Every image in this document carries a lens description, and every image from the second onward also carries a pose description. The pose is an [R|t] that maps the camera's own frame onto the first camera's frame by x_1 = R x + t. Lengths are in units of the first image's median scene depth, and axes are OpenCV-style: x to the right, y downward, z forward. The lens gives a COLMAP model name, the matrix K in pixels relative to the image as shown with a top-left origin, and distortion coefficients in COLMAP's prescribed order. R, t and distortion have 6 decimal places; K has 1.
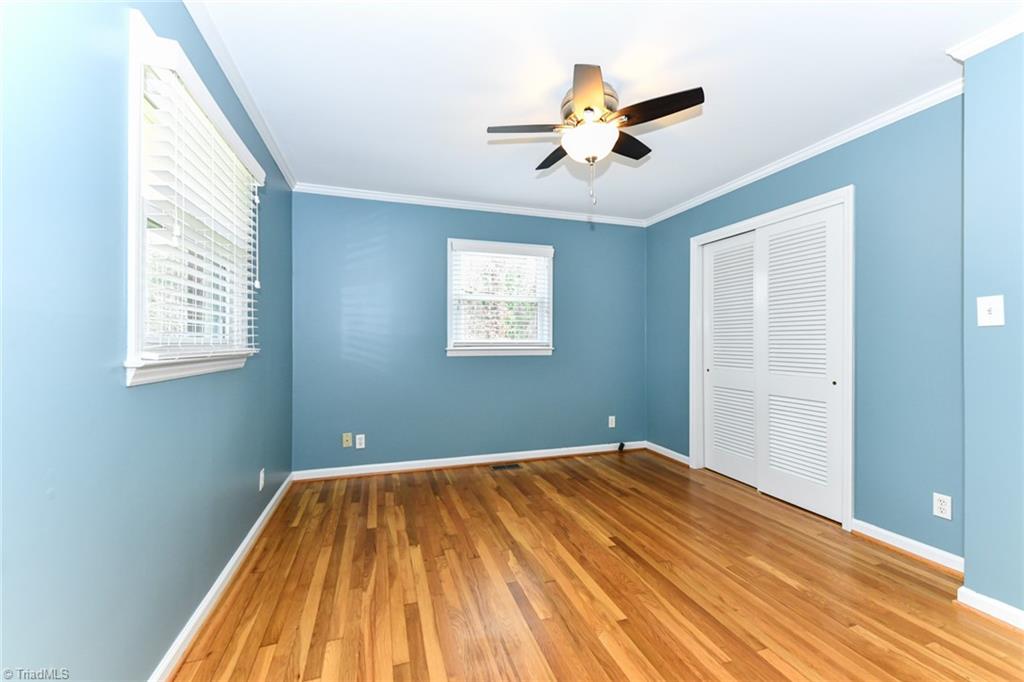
lens RADIAL K [[406.7, 0, 513.2], [0, 406.7, 336.7], [0, 0, 1]] dist [0.022145, -0.007432]
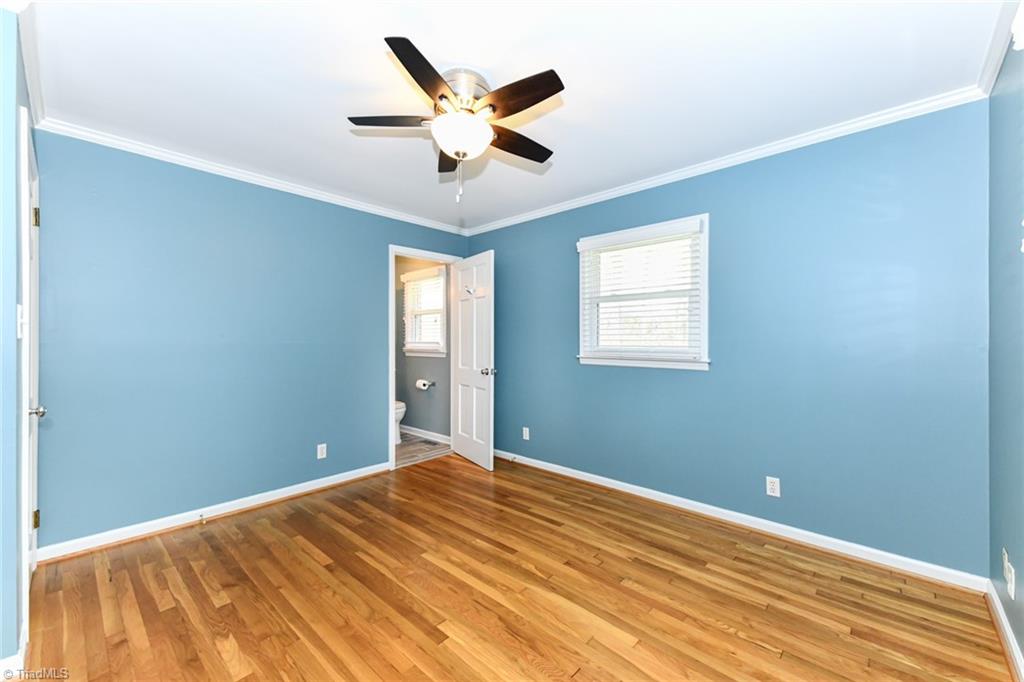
lens RADIAL K [[406.7, 0, 512.3], [0, 406.7, 341.8], [0, 0, 1]] dist [0.022145, -0.007432]
pose [[-0.873548, -0.004852, -0.486714, 0.391619], [0.001446, 0.999920, -0.012563, -0.002096], [0.486736, -0.011678, -0.873471, 1.356723]]
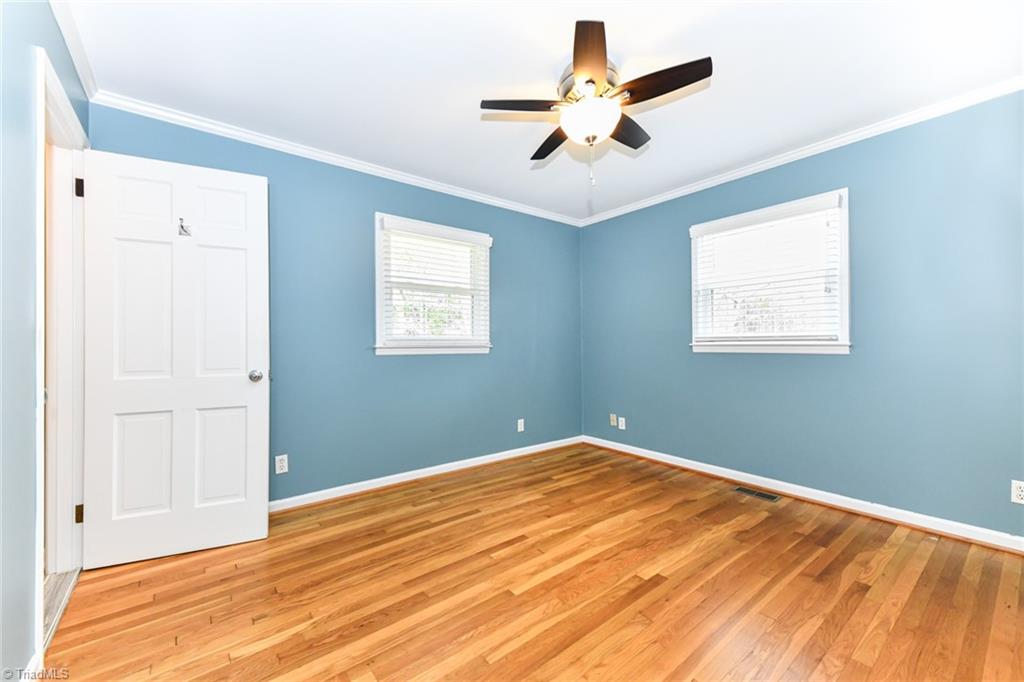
lens RADIAL K [[406.7, 0, 511.1], [0, 406.7, 341.7], [0, 0, 1]] dist [0.022145, -0.007432]
pose [[0.340644, -0.007099, -0.940166, 0.733173], [0.020543, 0.999789, -0.000106, 0.020961], [0.939968, -0.019278, 0.340718, 0.372933]]
